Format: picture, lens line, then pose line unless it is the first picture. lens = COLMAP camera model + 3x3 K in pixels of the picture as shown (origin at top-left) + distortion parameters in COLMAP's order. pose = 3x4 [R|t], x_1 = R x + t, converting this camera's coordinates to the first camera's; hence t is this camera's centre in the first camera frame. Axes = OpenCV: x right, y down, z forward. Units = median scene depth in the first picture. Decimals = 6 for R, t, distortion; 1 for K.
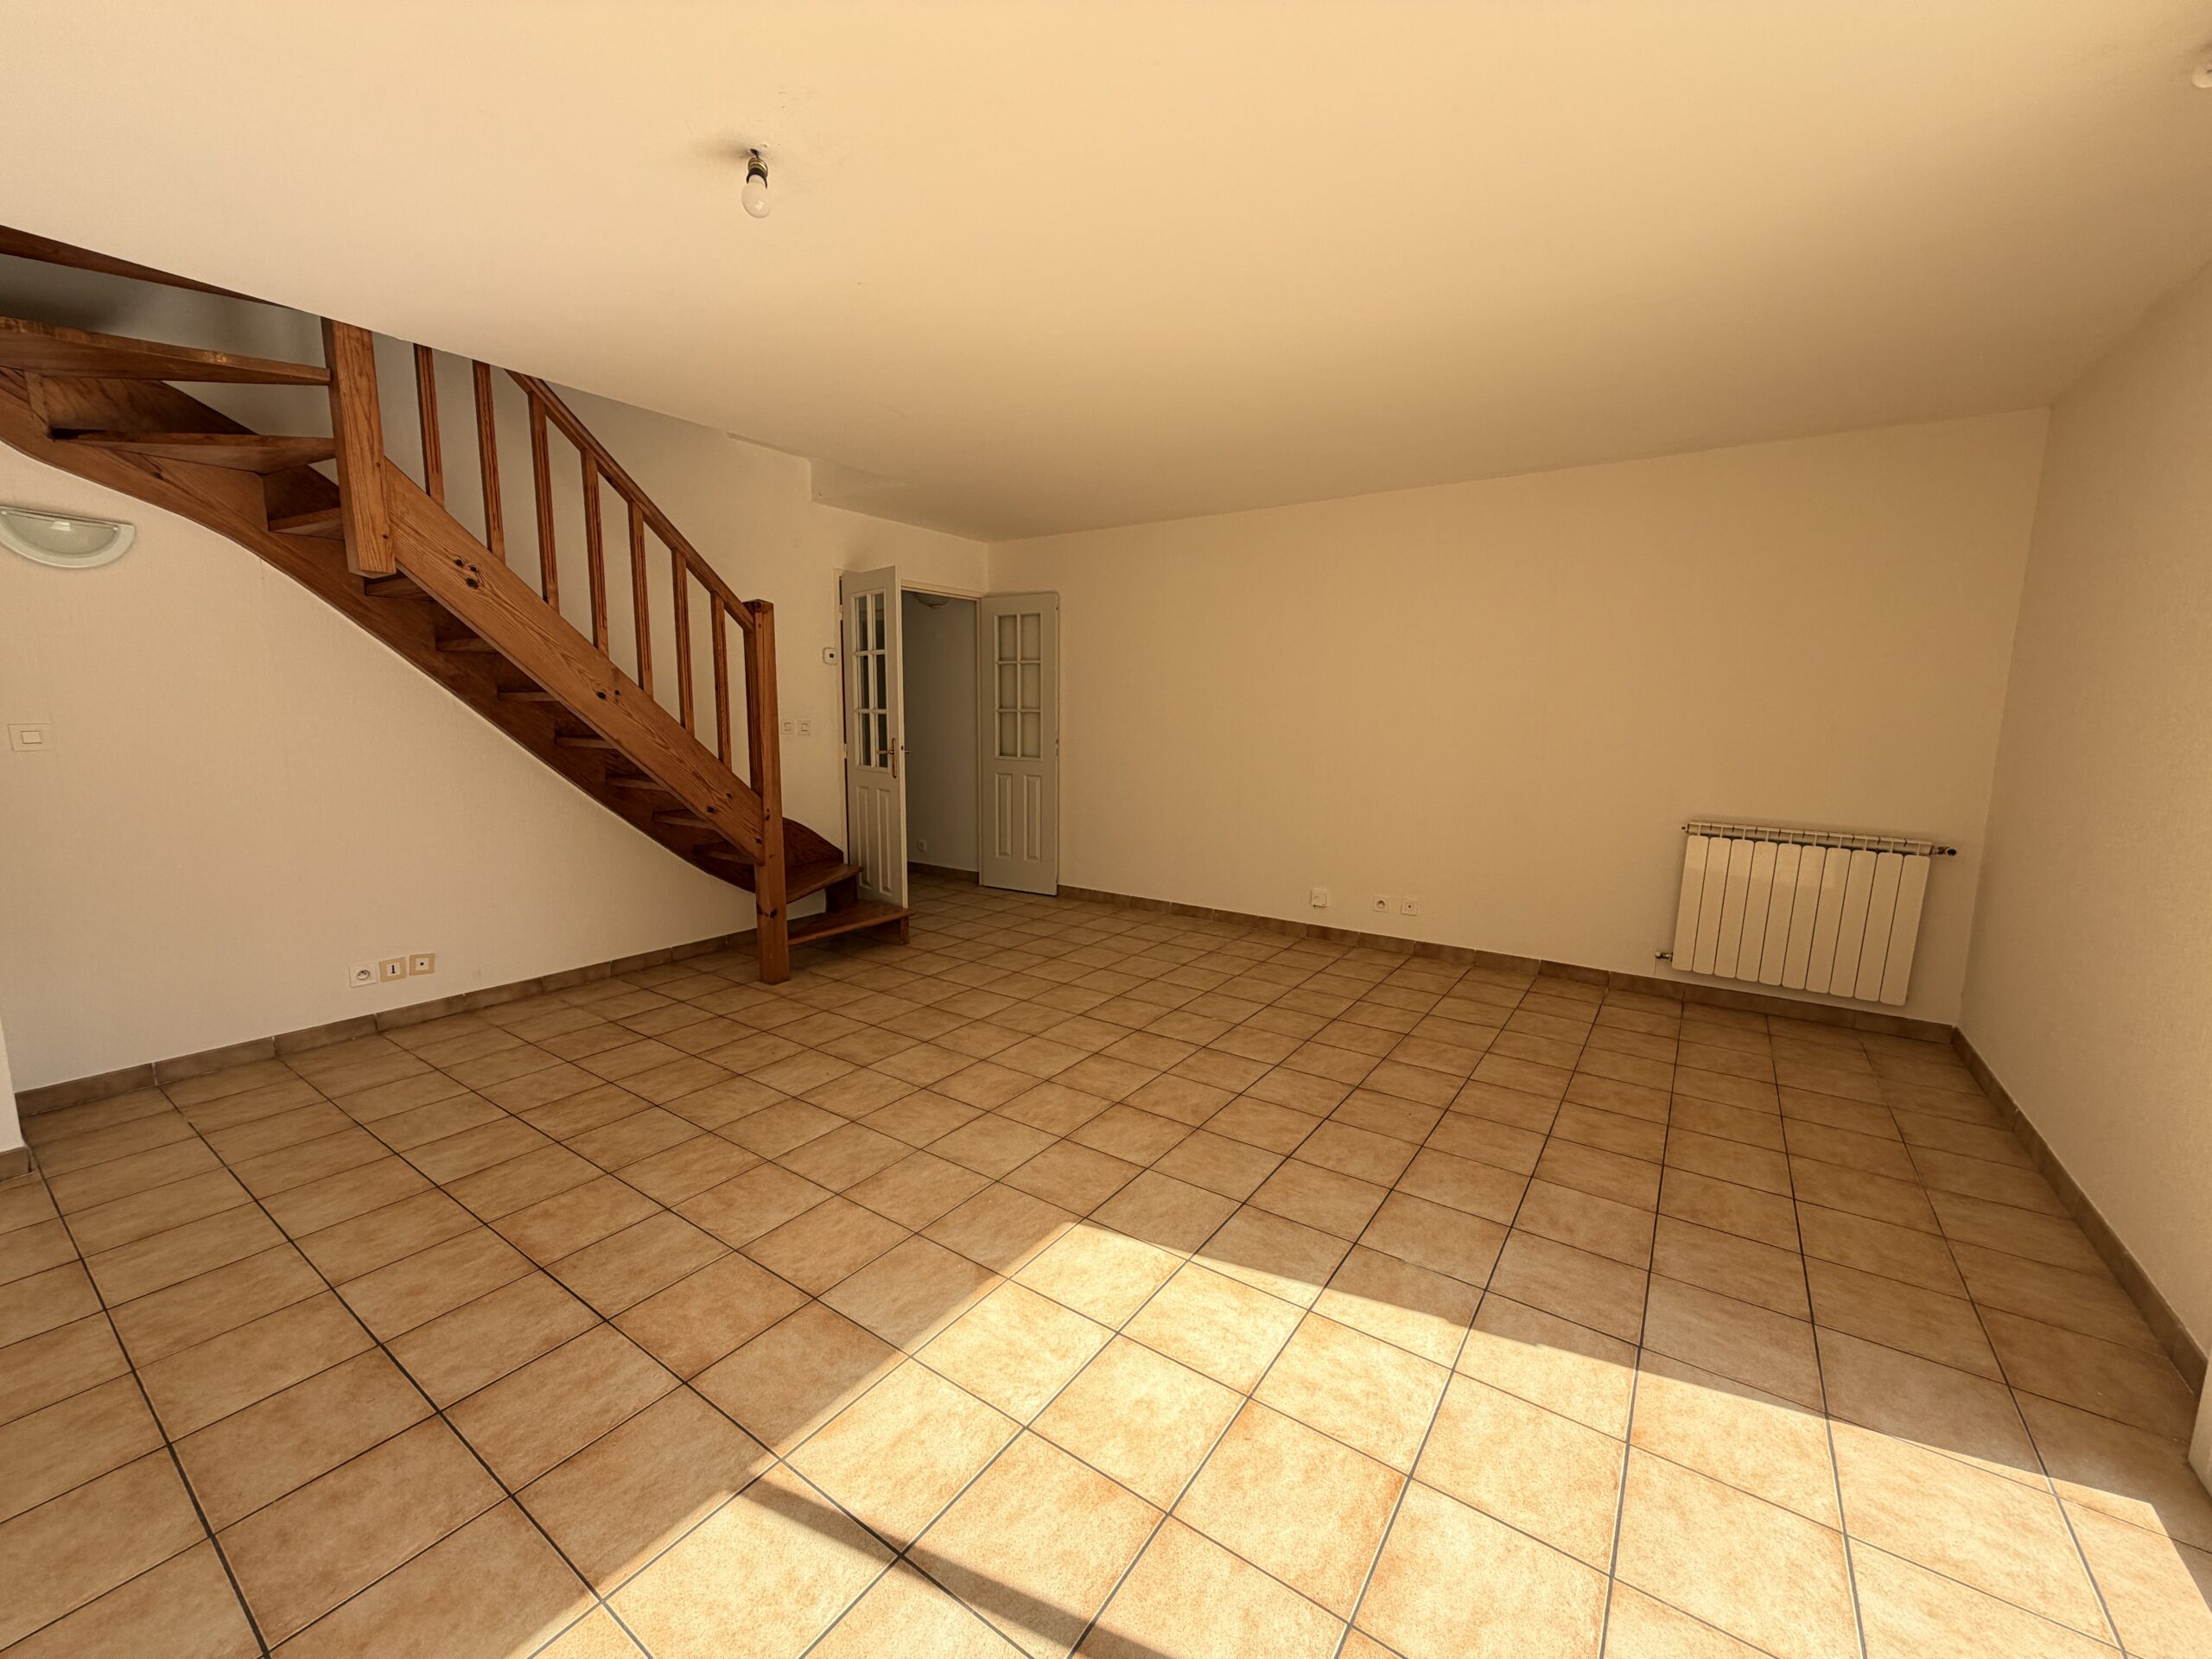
lens RADIAL K [[882.9, 0, 1105.7], [0, 882.9, 830.5], [0, 0, 1]] dist [0.004080, 0.000444]
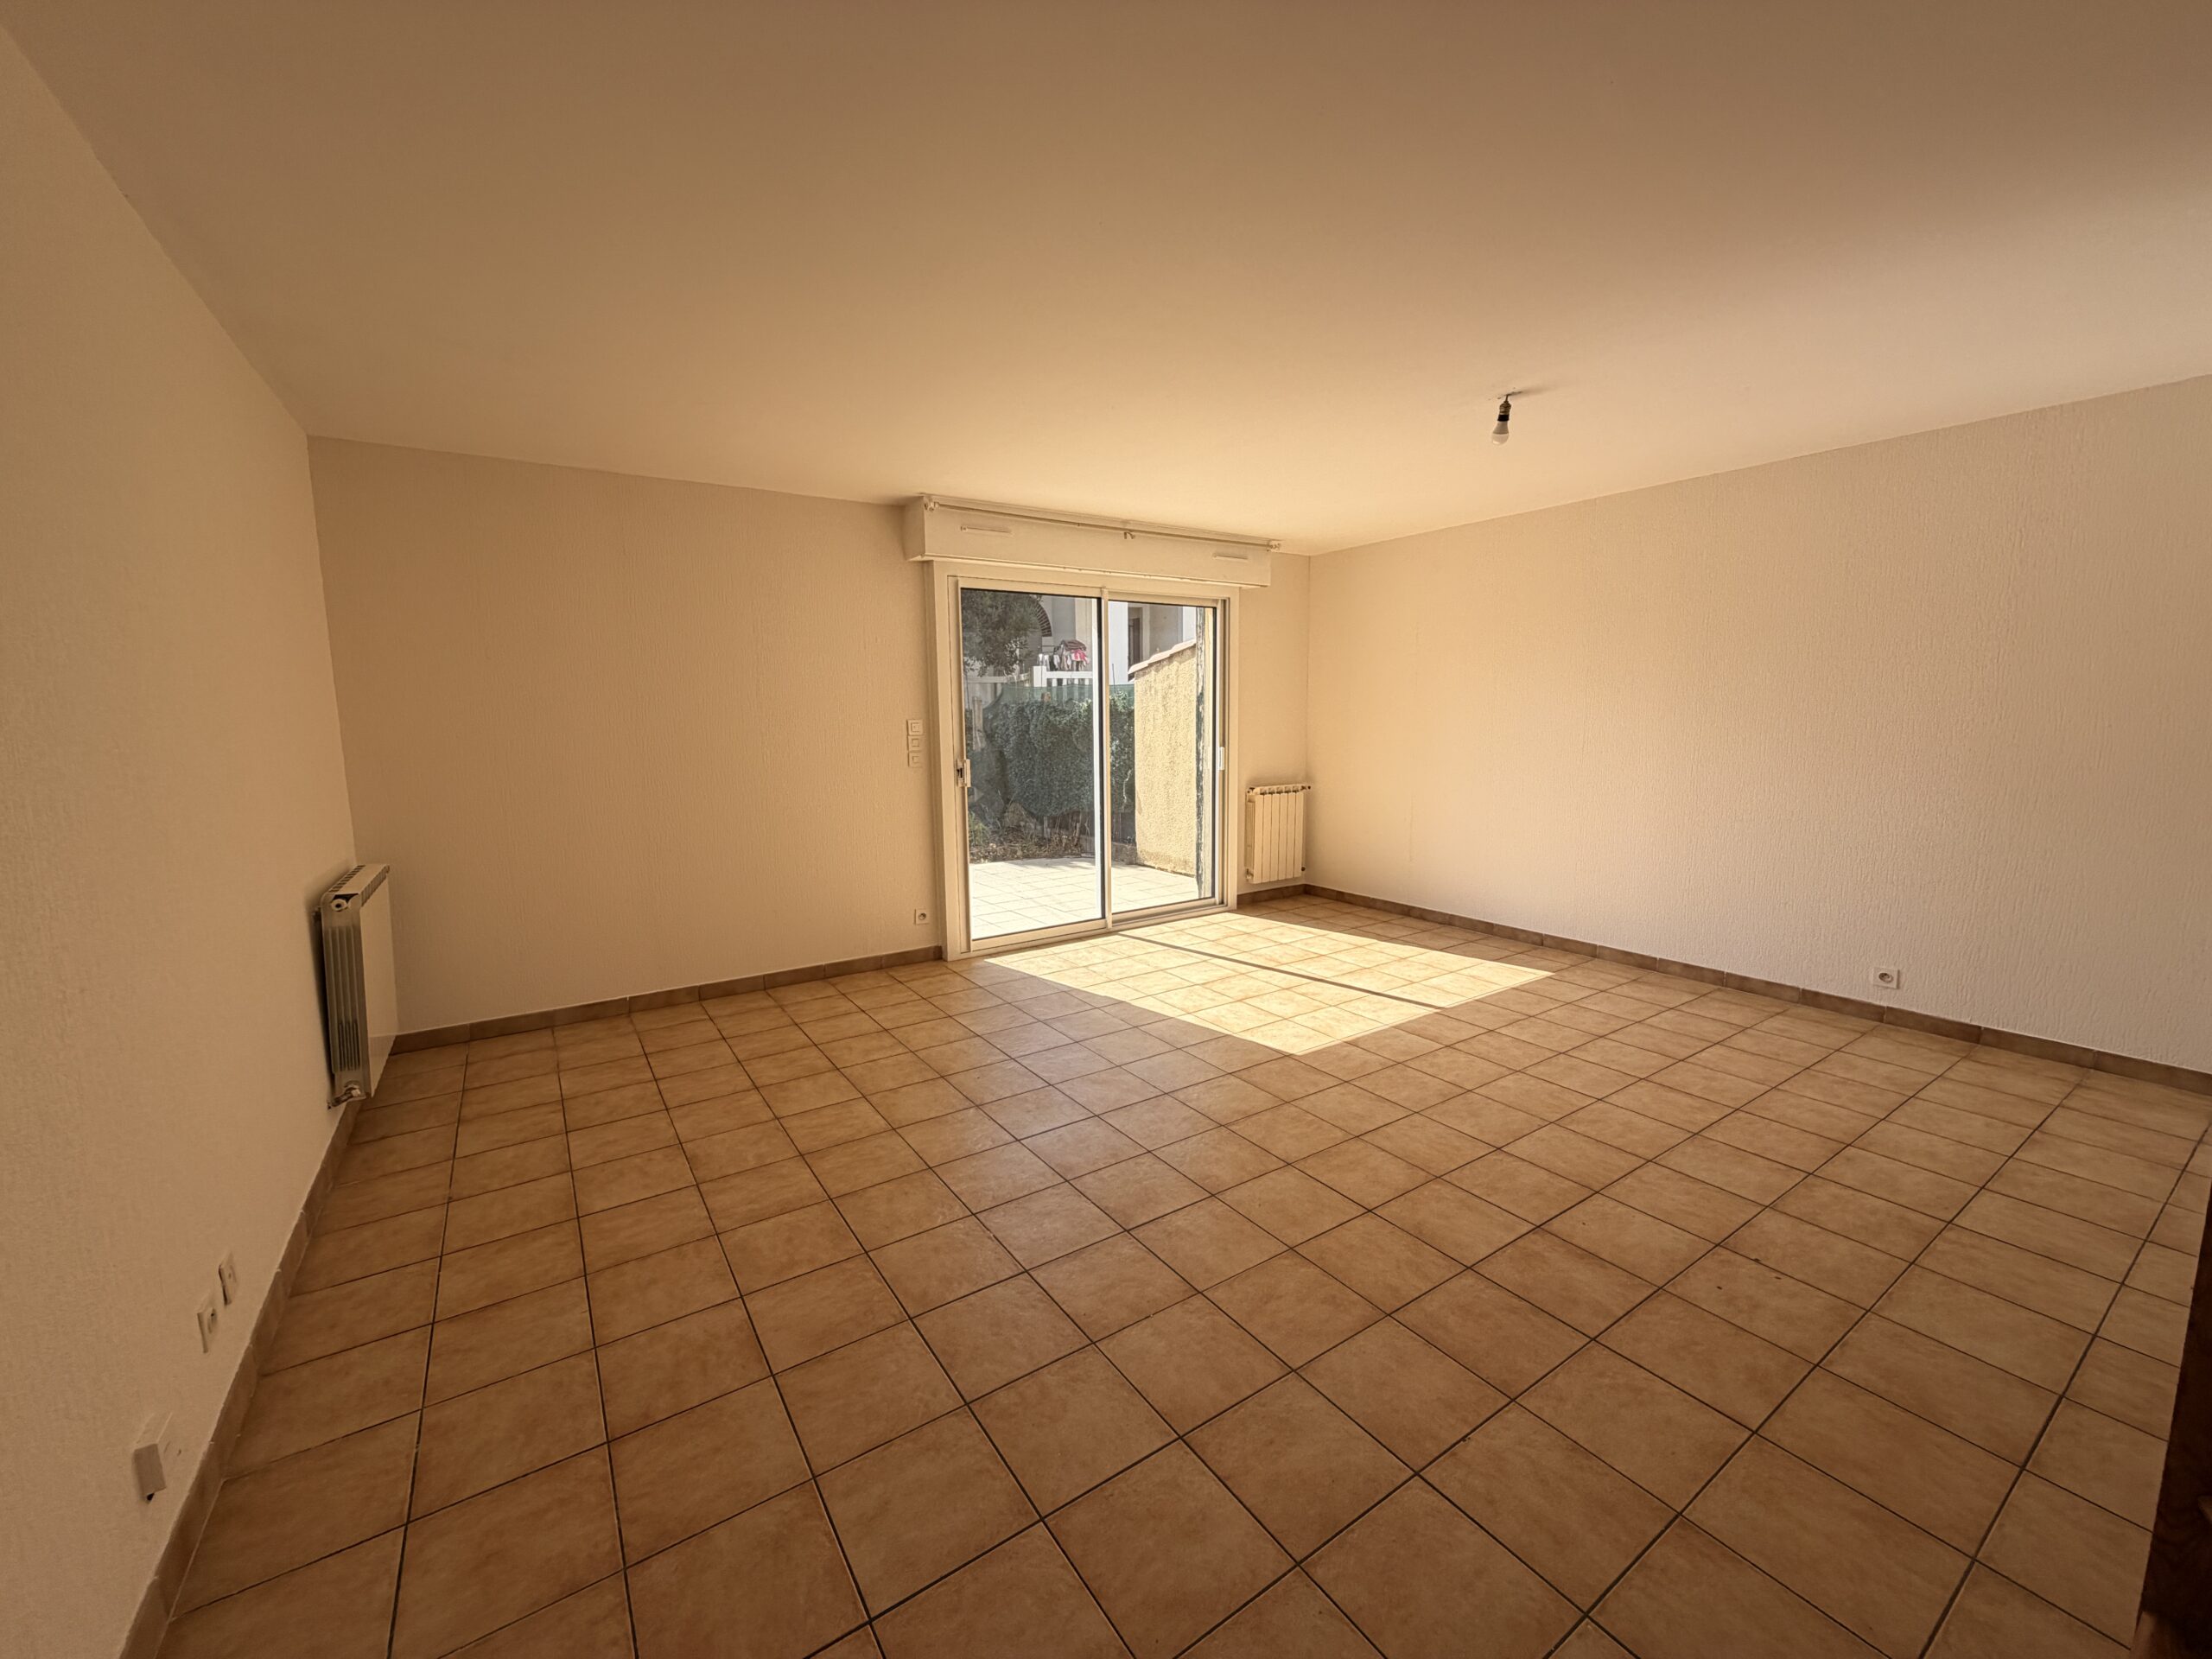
lens RADIAL K [[882.9, 0, 1106.9], [0, 882.9, 826.3], [0, 0, 1]] dist [0.004080, 0.000444]
pose [[-0.930806, -0.047639, 0.362397, -0.246724], [0.053154, 0.963289, 0.263154, -0.335823], [-0.361629, 0.264208, -0.894102, 2.187058]]
